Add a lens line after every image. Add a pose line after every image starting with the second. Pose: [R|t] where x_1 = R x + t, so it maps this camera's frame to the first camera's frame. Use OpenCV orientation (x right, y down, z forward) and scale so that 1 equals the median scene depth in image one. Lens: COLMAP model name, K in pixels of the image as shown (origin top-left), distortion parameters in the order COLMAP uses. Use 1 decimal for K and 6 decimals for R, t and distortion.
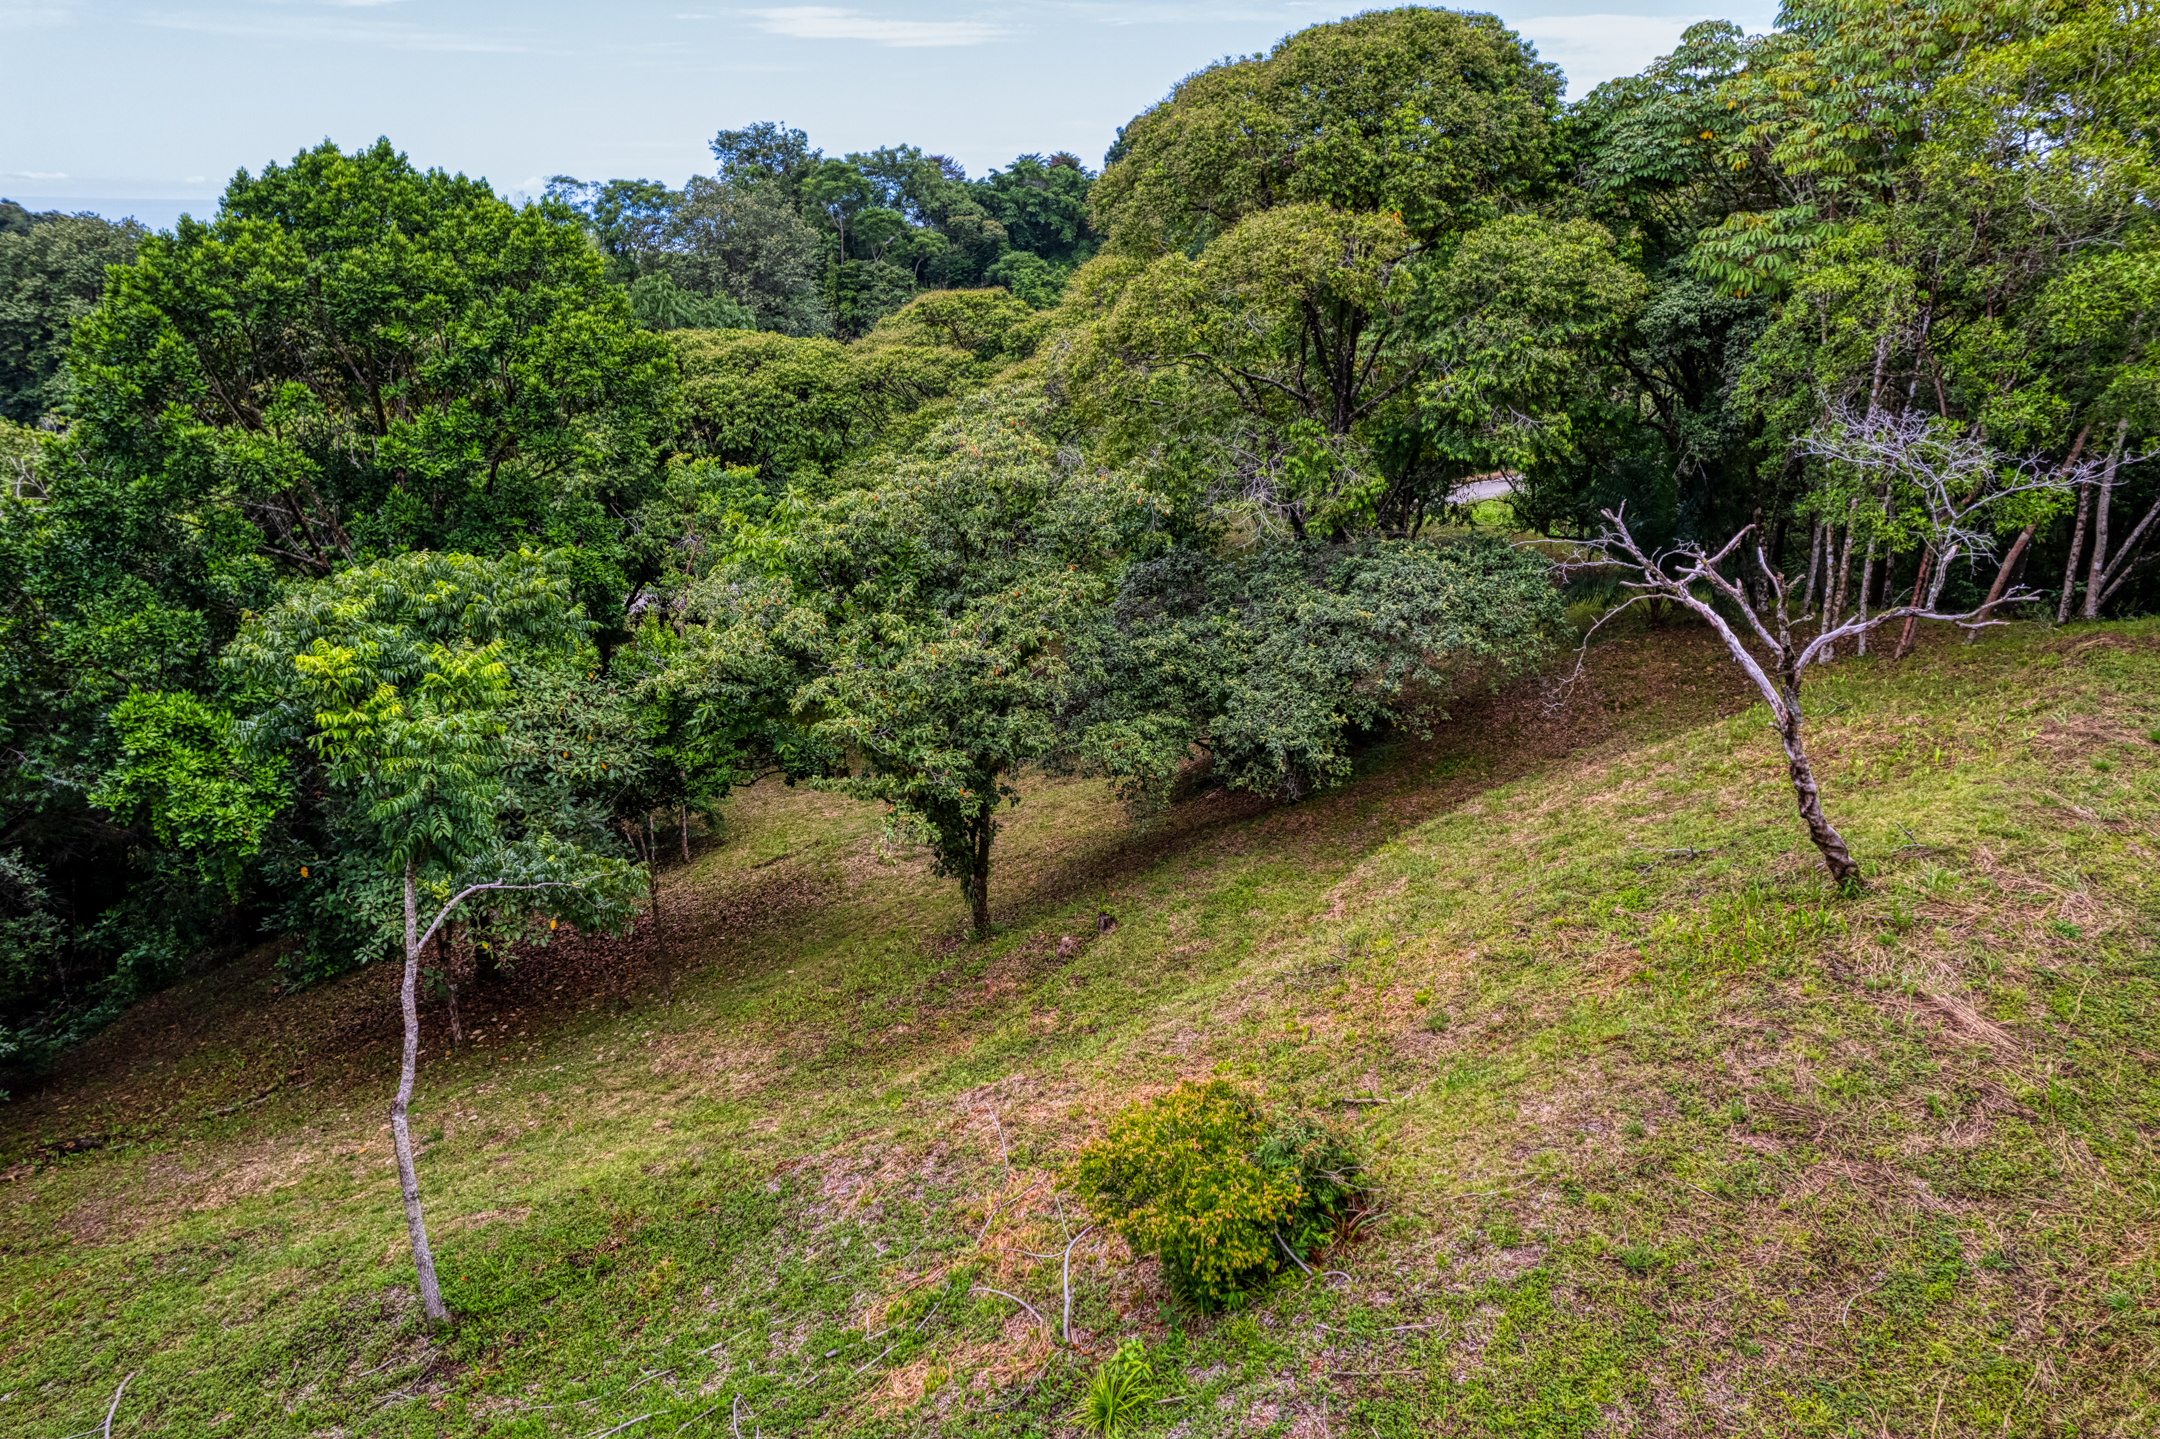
lens RADIAL K [[1387.9, 0, 1072.7], [0, 1387.9, 734.2], [0, 0, 1]] dist [-0.090667, 0.089094]
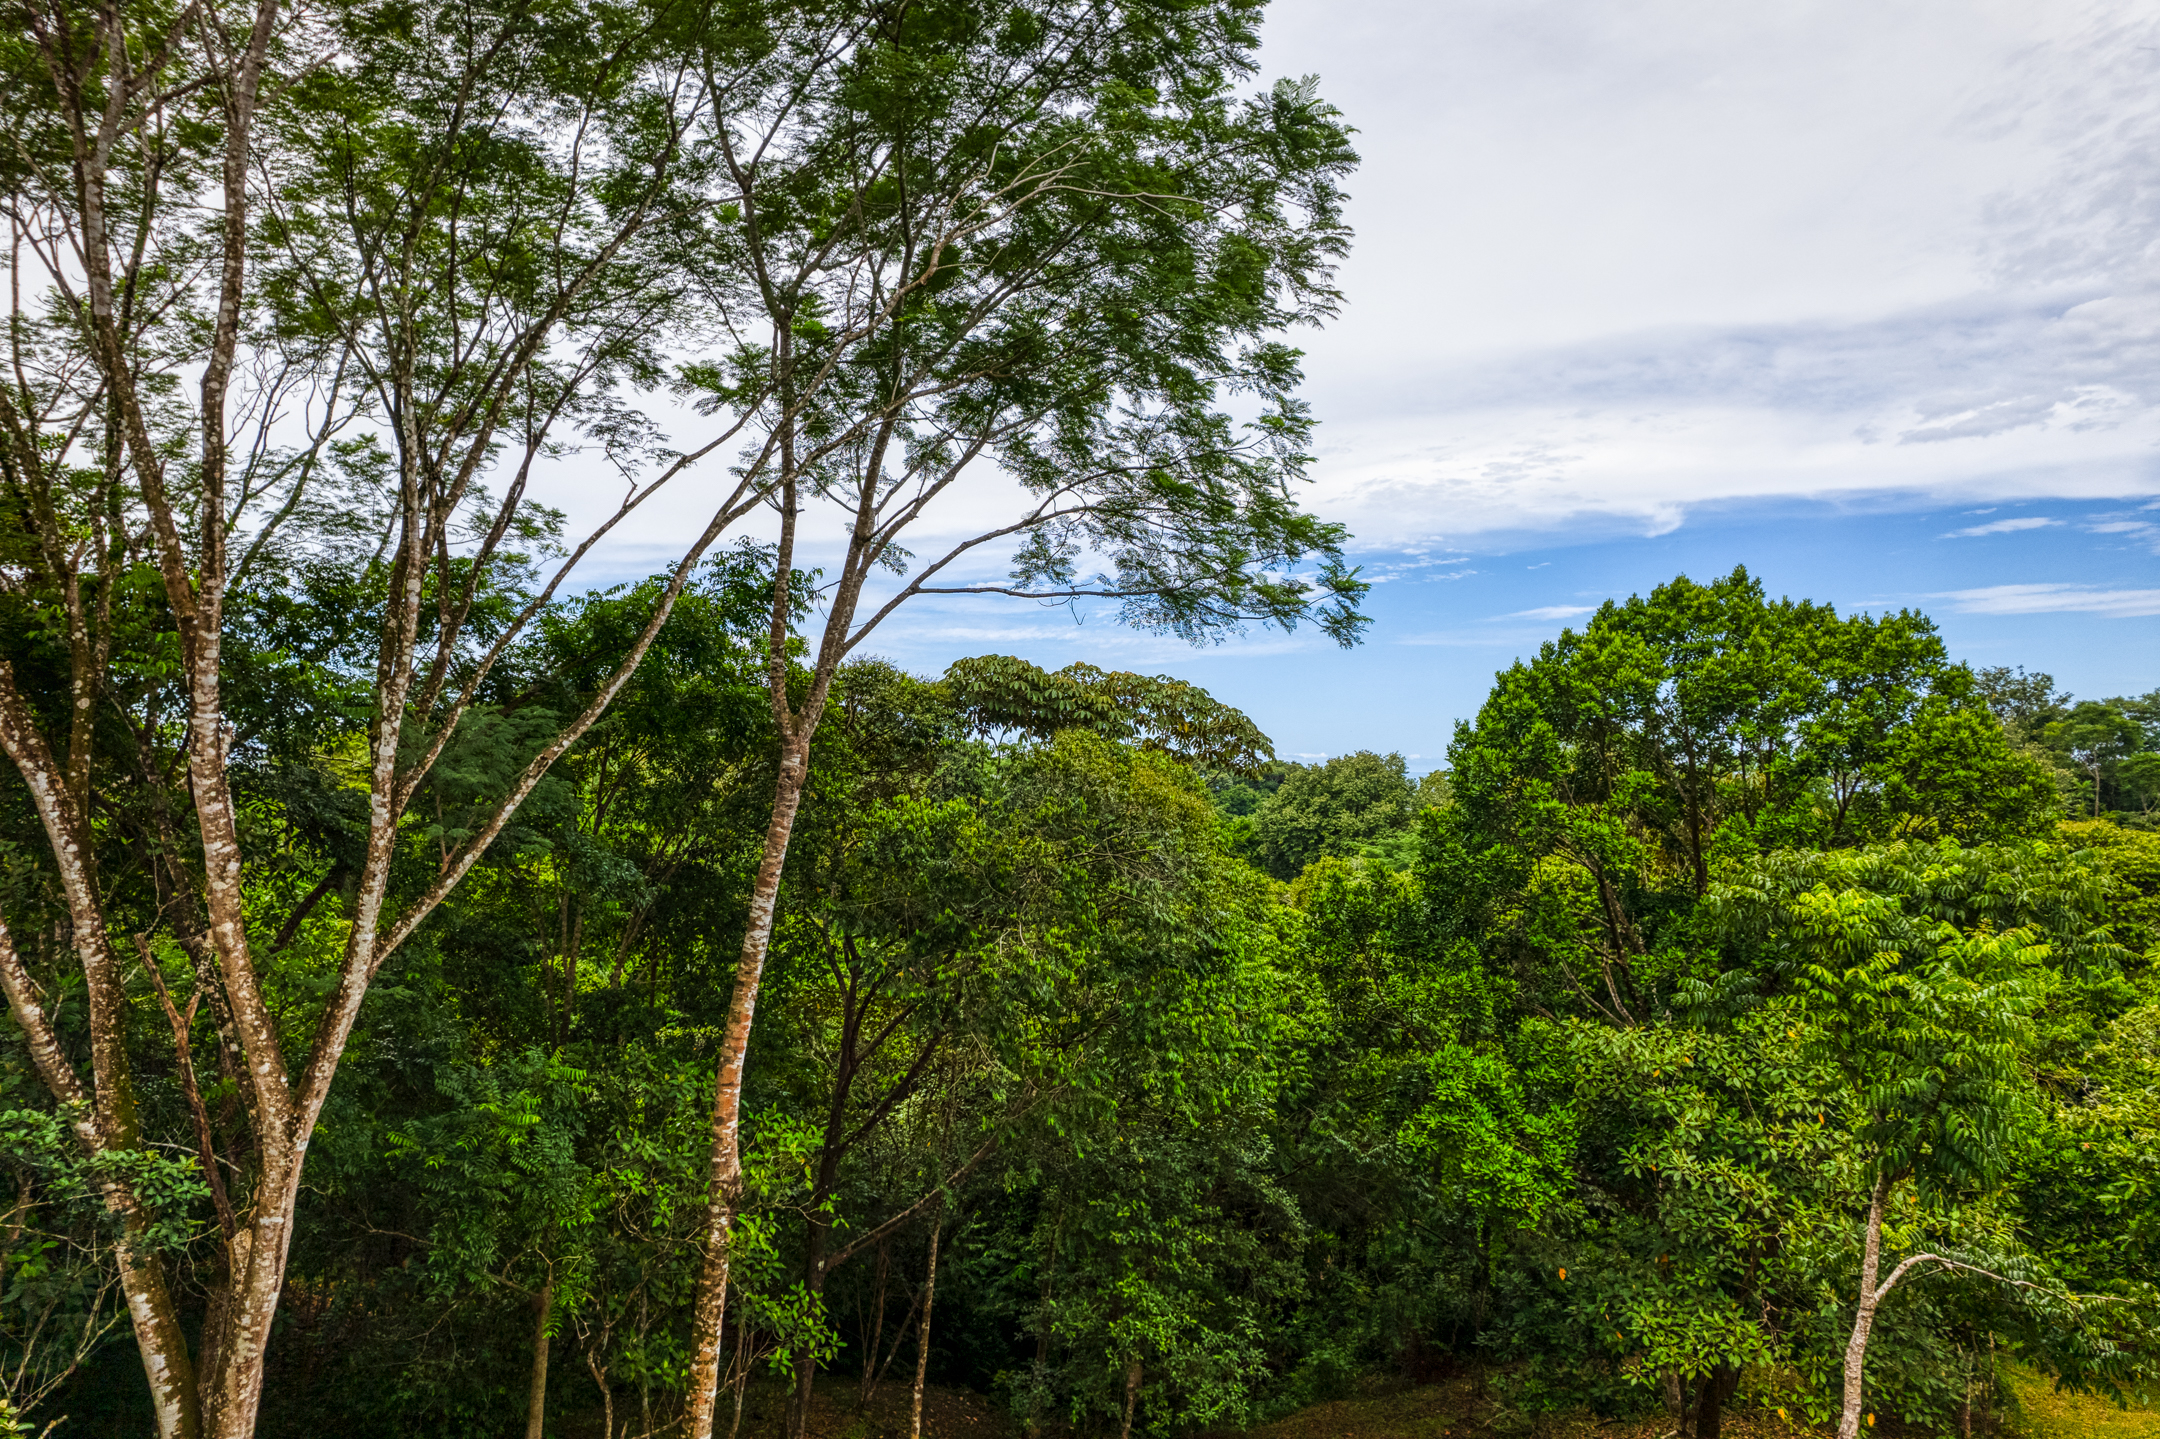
lens RADIAL K [[1387.9, 0, 1072.7], [0, 1387.9, 734.2], [0, 0, 1]] dist [-0.090667, 0.089094]
pose [[0.710888, -0.016131, -0.703120, -0.145053], [-0.260959, 0.922320, -0.285002, 0.114856], [0.653099, 0.386090, 0.651457, 0.036273]]
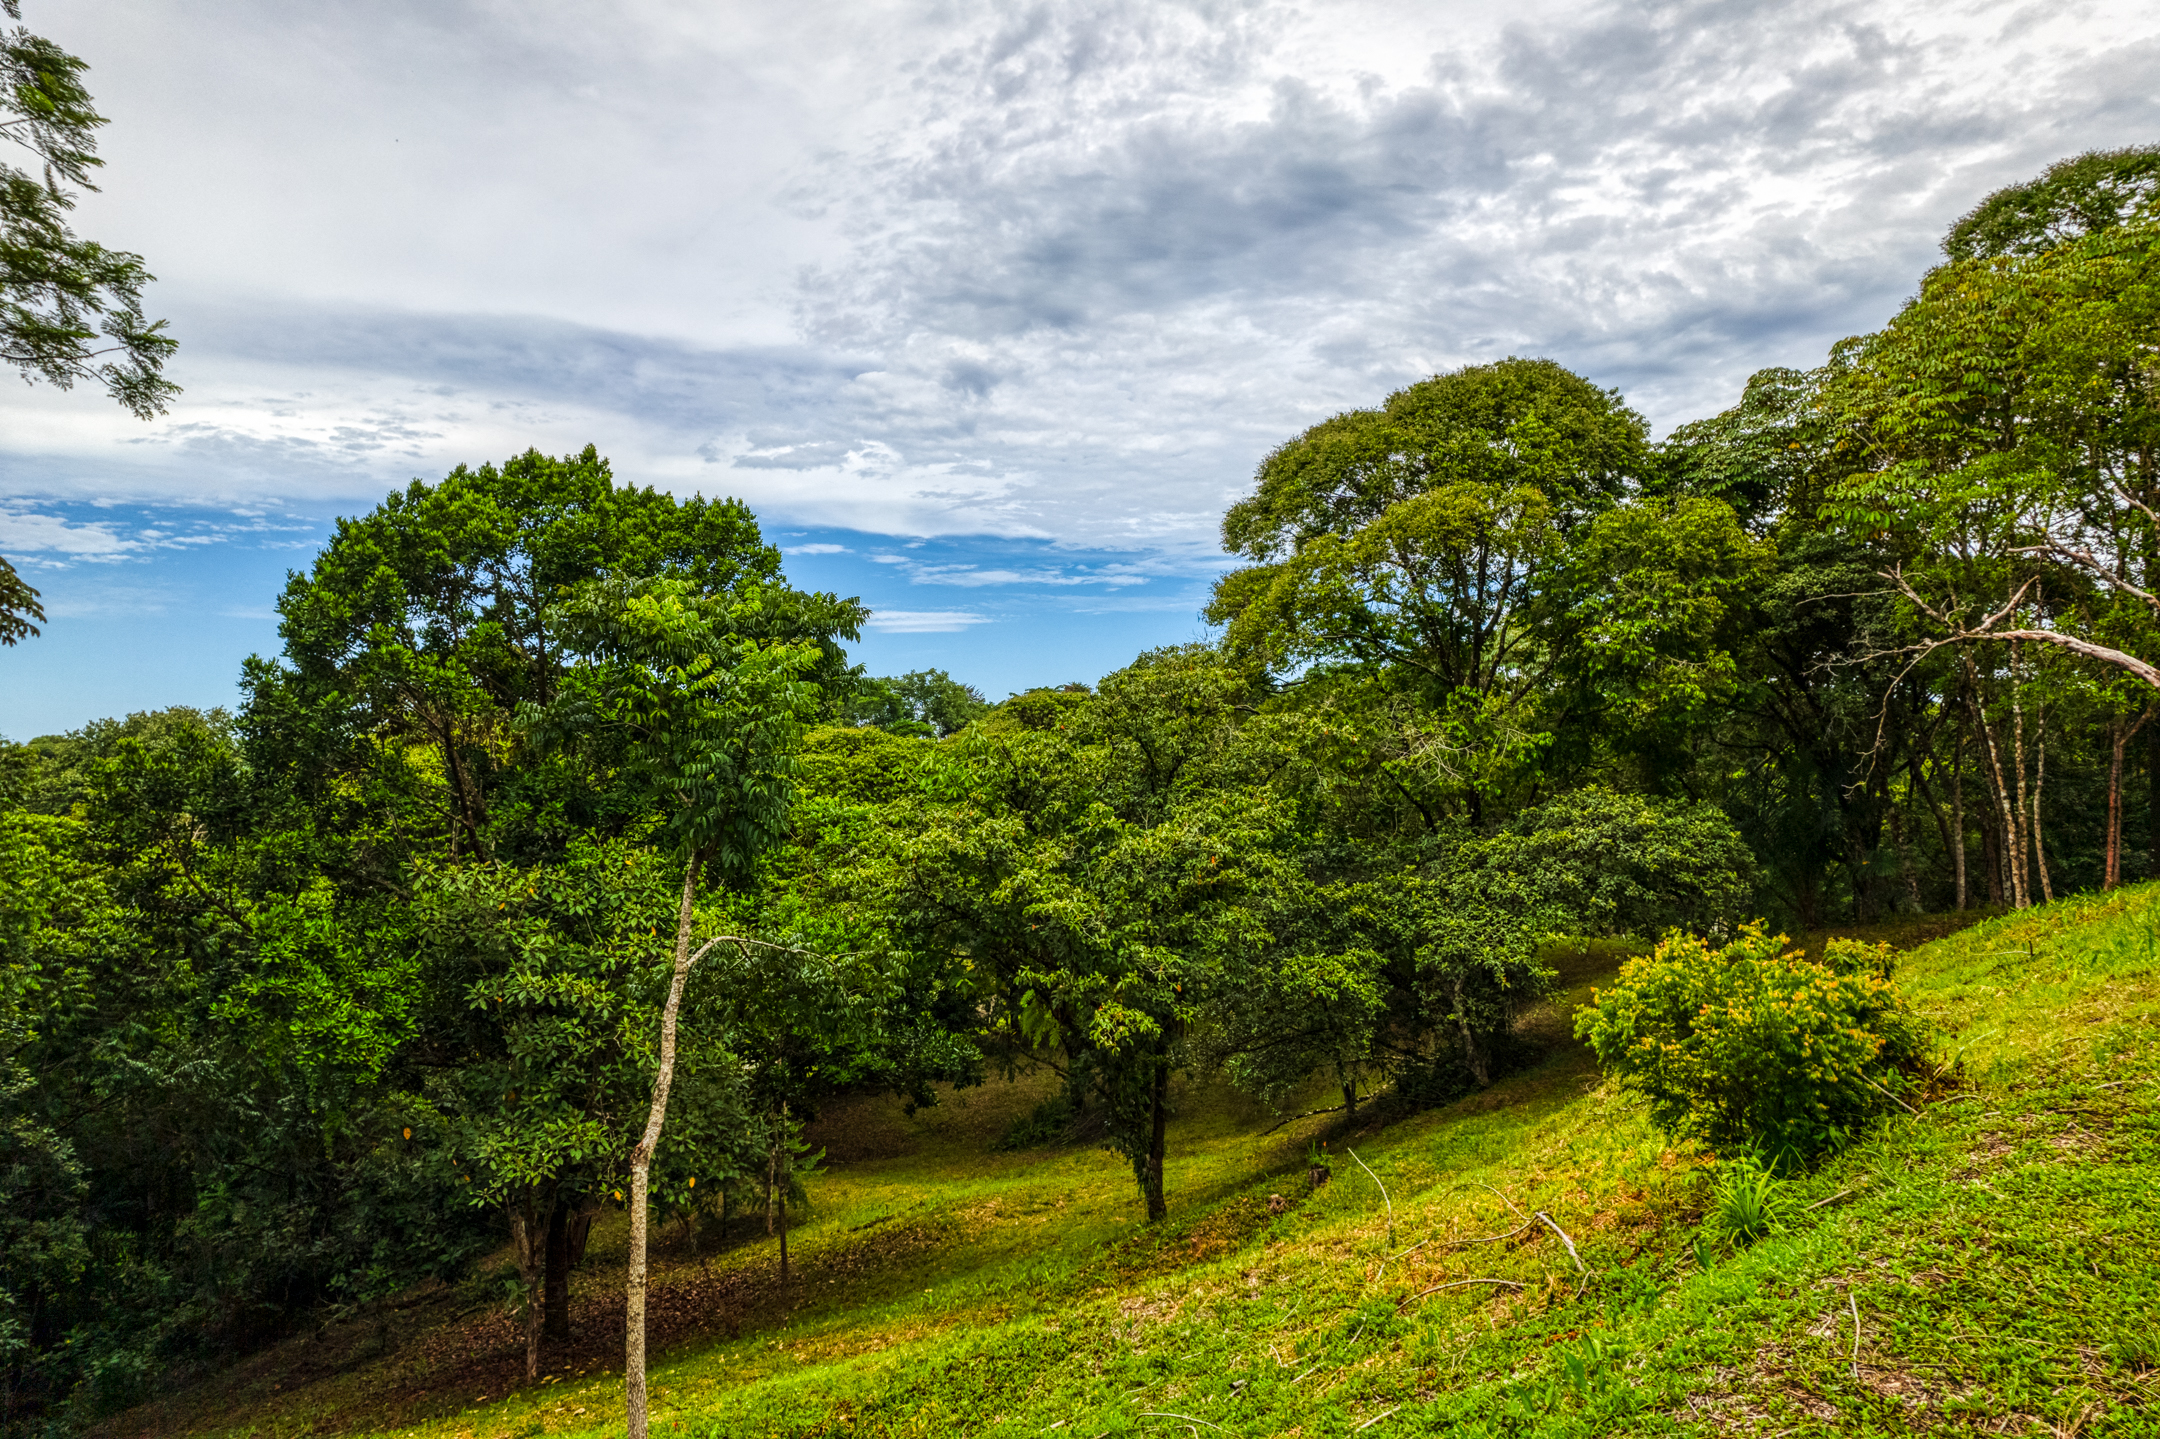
lens RADIAL K [[1387.9, 0, 1072.7], [0, 1387.9, 734.2], [0, 0, 1]] dist [-0.090667, 0.089094]
pose [[0.999942, -0.002386, 0.010504, -0.139205], [0.006253, 0.922610, -0.385682, 0.208179], [-0.008771, 0.385726, 0.922572, 0.074998]]
